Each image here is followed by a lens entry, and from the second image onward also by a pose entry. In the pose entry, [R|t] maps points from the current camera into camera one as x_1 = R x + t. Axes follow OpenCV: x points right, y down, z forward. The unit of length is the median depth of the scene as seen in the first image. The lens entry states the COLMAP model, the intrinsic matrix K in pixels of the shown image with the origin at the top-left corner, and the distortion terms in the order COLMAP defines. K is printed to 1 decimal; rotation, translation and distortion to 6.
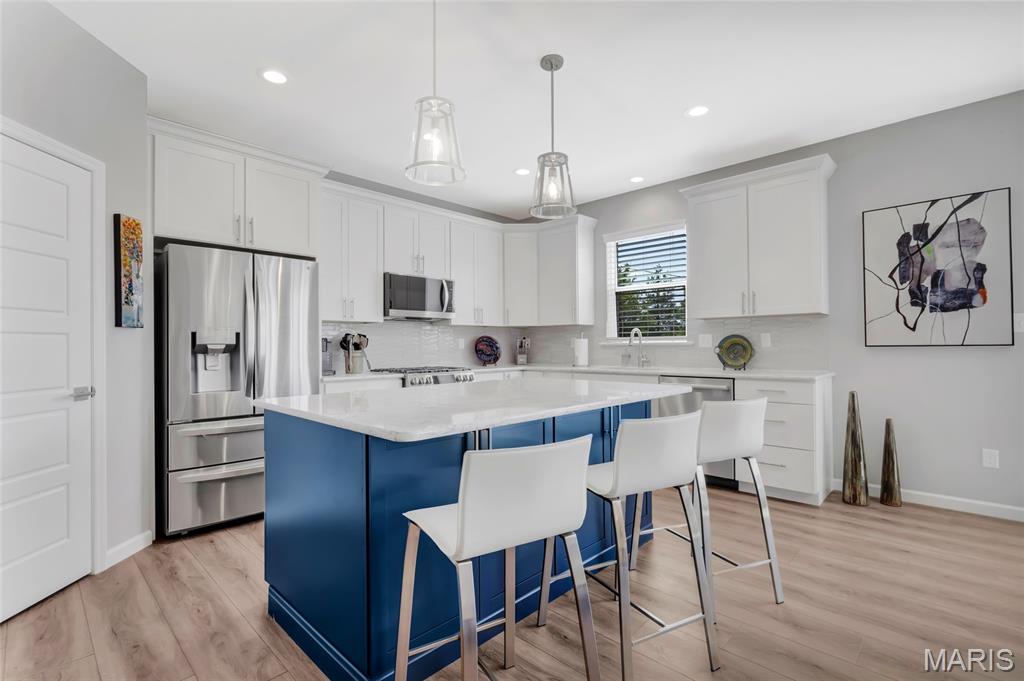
lens RADIAL K [[473.0, 0, 512.0], [0, 473.0, 340.5], [0, 0, 1]] dist [-0.001605, -0.000217]
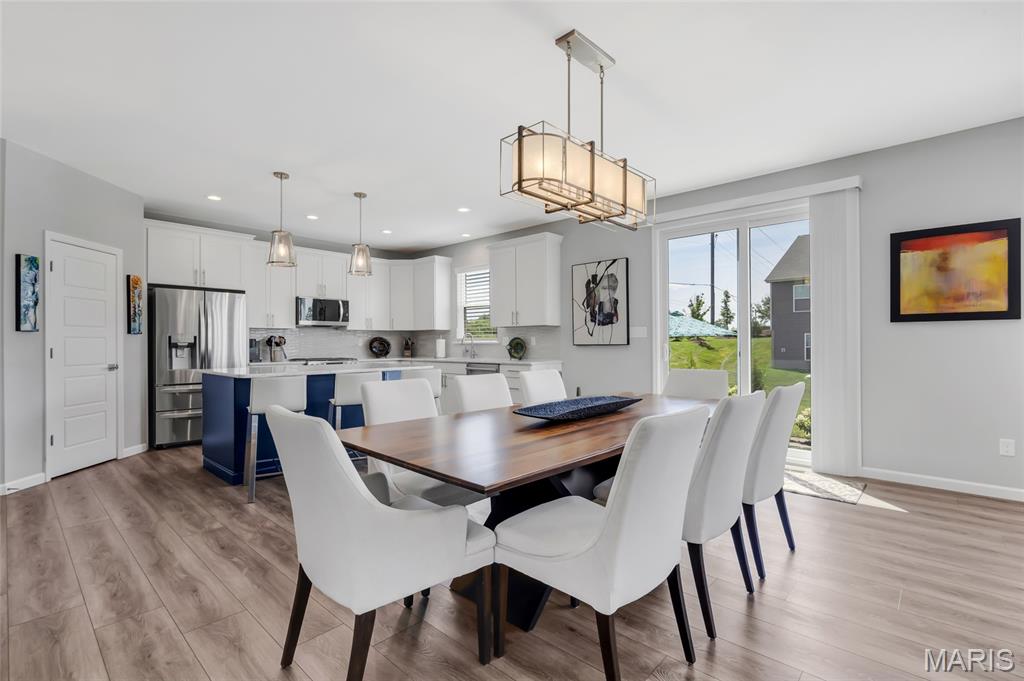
lens RADIAL K [[473.0, 0, 512.0], [0, 473.0, 340.5], [0, 0, 1]] dist [-0.001605, -0.000217]
pose [[0.999812, 0.003261, 0.019110, 0.532802], [-0.003359, 0.999981, 0.005105, -0.012723], [-0.019093, -0.005168, 0.999804, -0.737886]]
